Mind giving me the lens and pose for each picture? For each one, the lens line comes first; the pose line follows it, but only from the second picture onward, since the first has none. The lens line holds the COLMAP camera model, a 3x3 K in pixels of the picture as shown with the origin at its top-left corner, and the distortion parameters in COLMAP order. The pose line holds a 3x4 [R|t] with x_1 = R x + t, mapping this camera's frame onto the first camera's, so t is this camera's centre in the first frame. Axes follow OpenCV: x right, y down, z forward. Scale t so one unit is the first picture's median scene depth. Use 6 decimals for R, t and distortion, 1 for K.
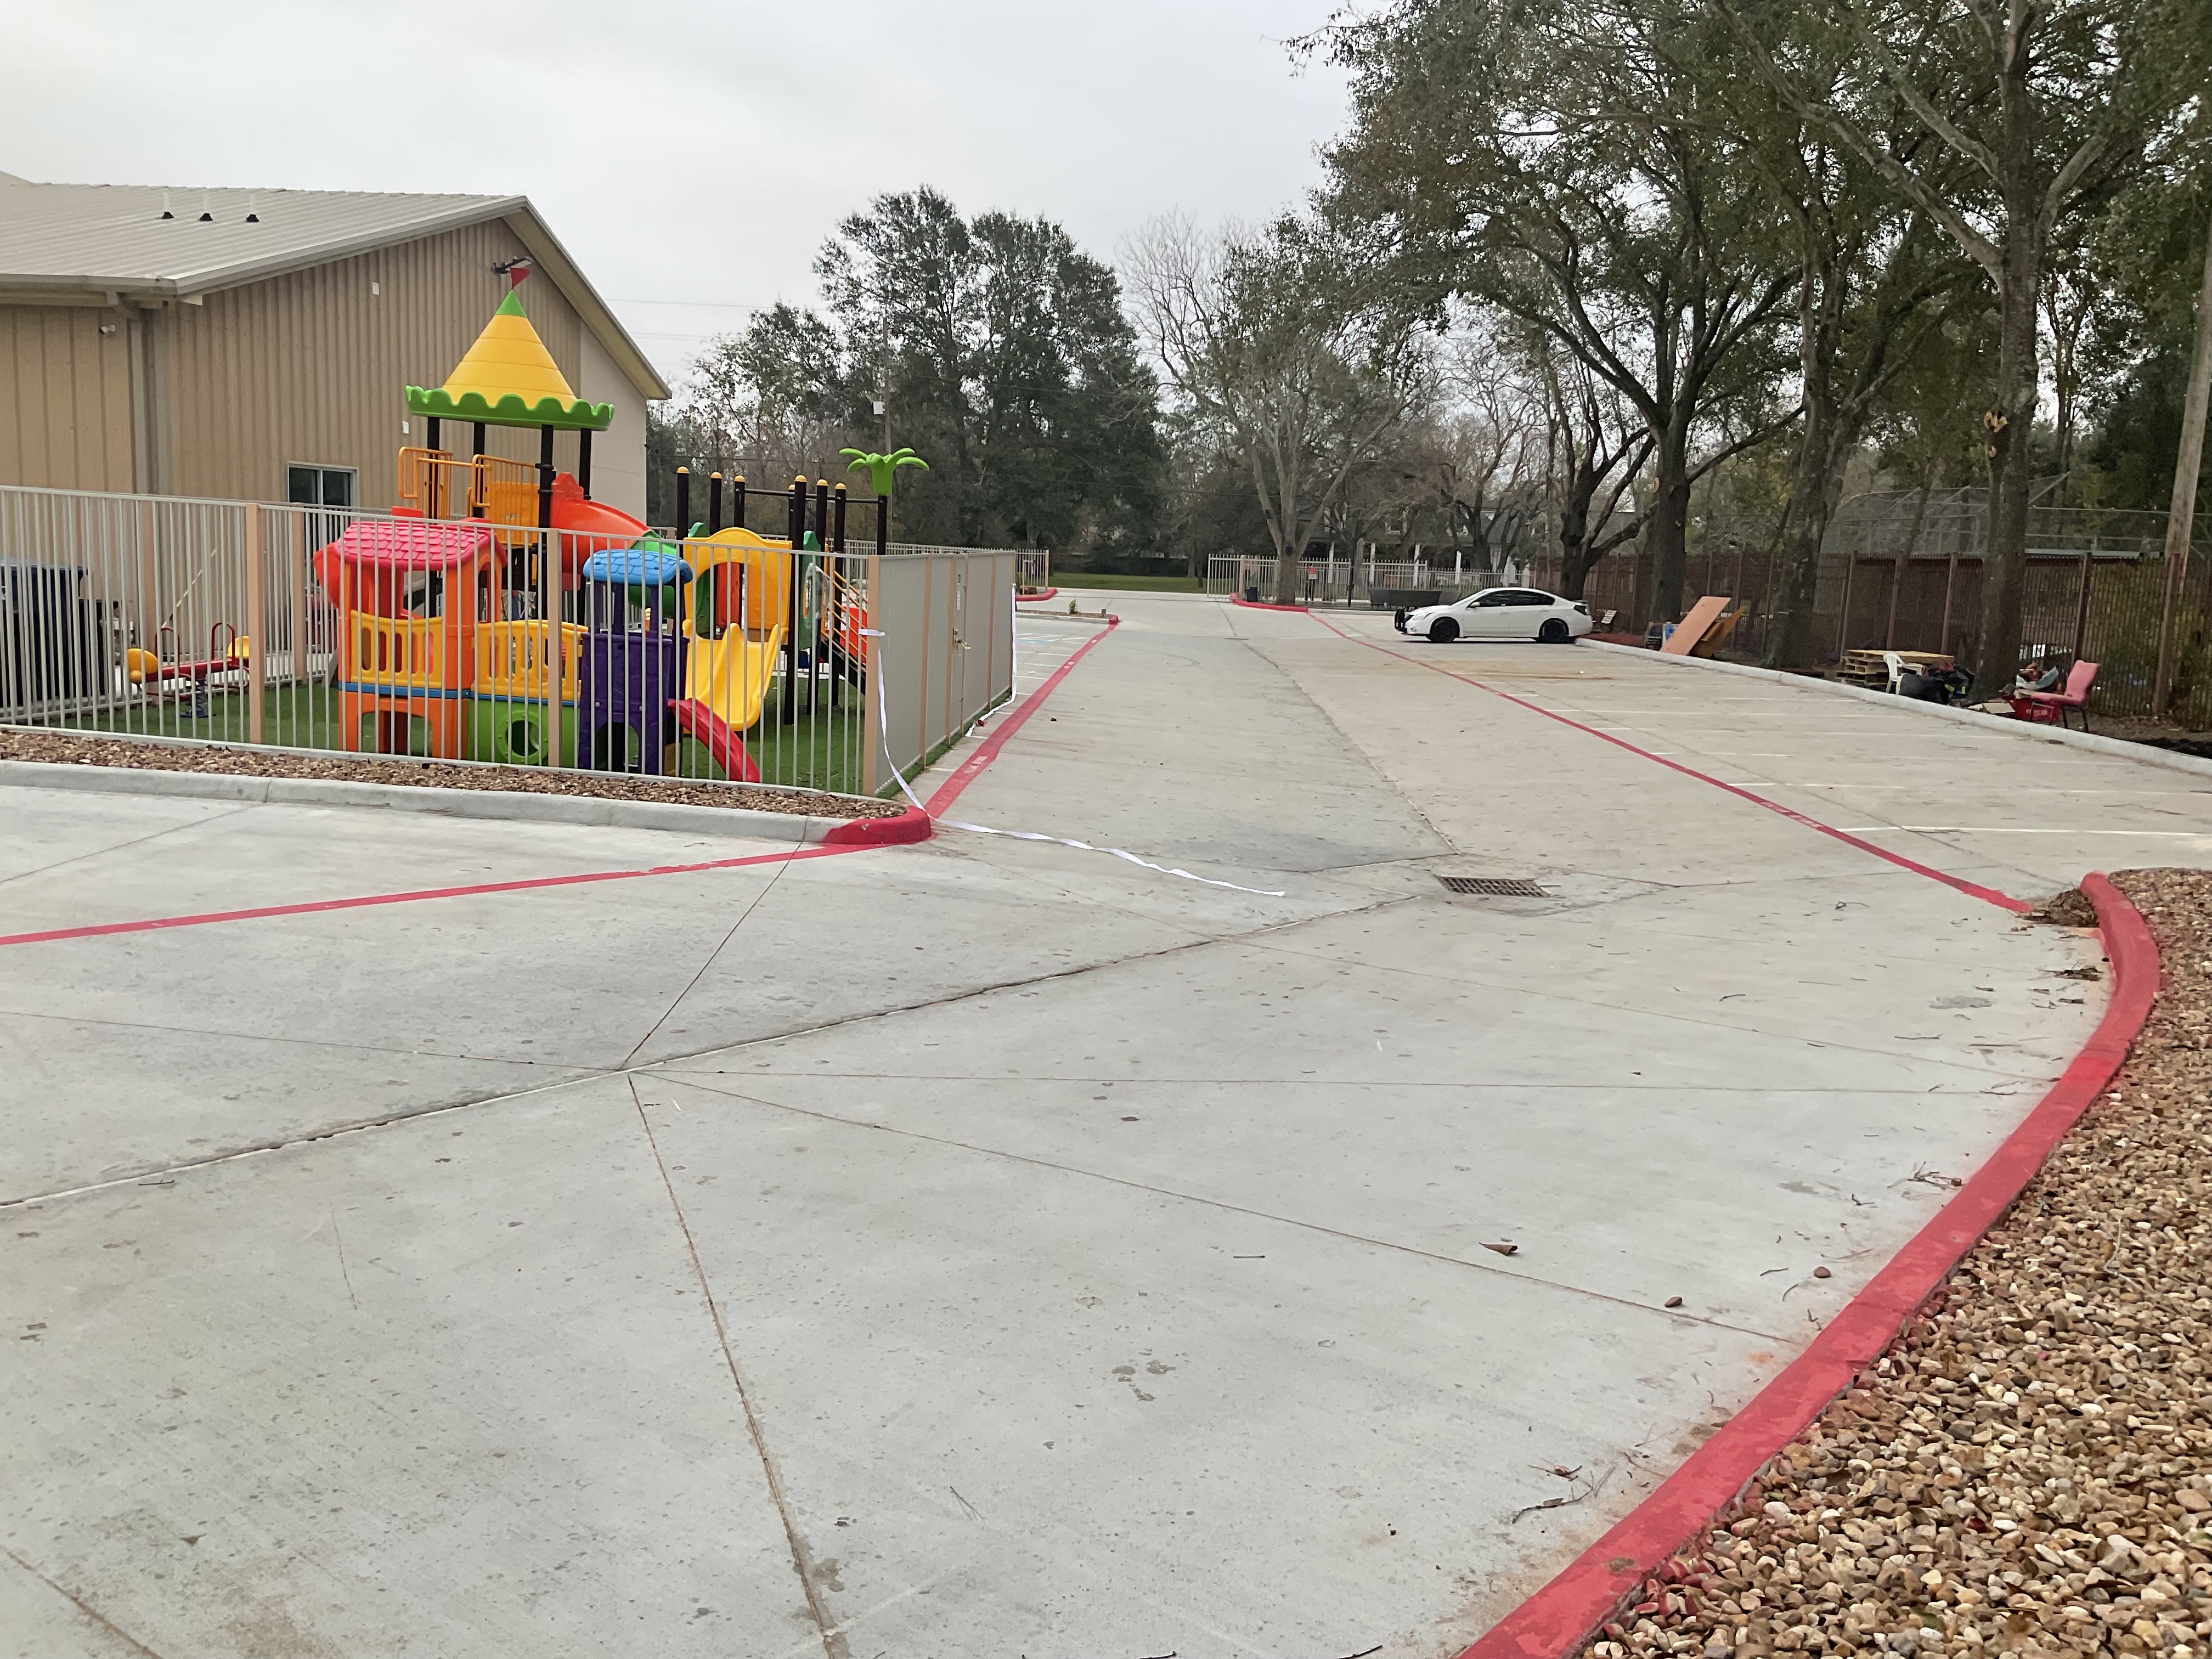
lens RADIAL K [[1847.9, 0, 1103.1], [0, 1847.9, 827.4], [0, 0, 1]] dist [0.036386, -0.066443]
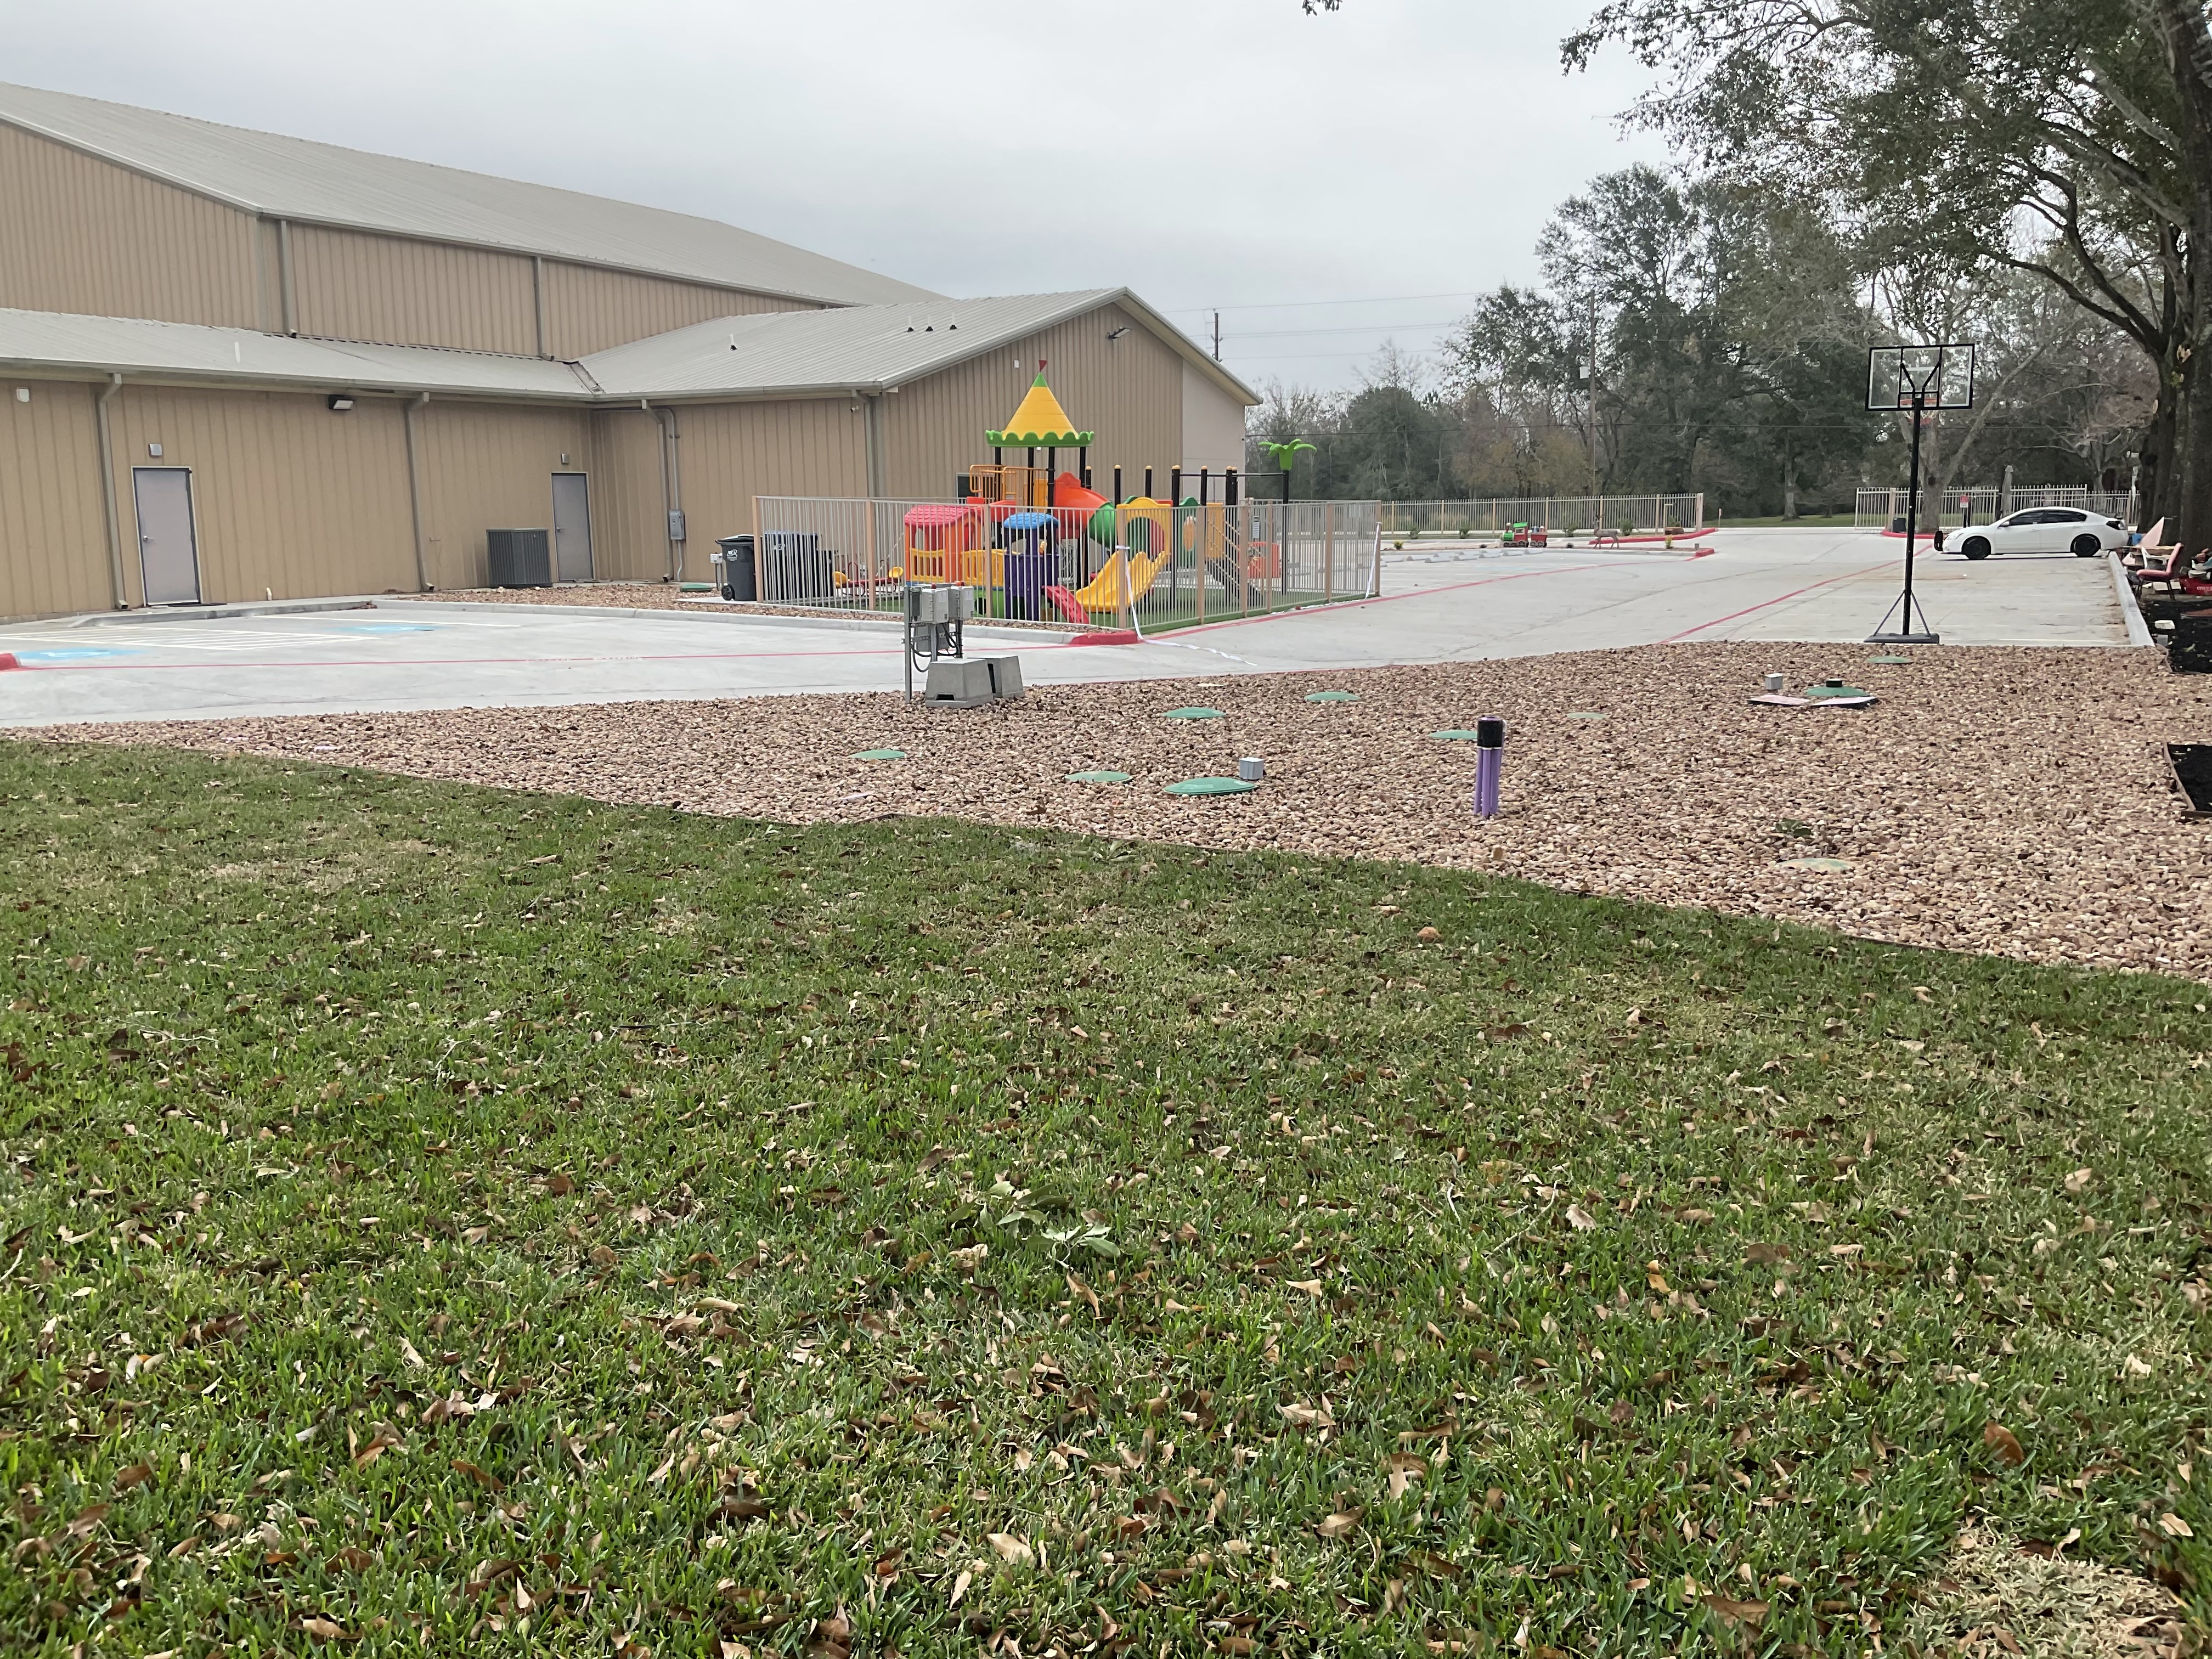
lens RADIAL K [[1847.9, 0, 1109.2], [0, 1847.9, 830.0], [0, 0, 1]] dist [0.036386, -0.066443]
pose [[0.900041, 0.024987, -0.435089, 0.107582], [-0.015526, 0.999560, 0.025286, 0.022257], [0.435530, -0.016003, 0.900032, -0.120883]]
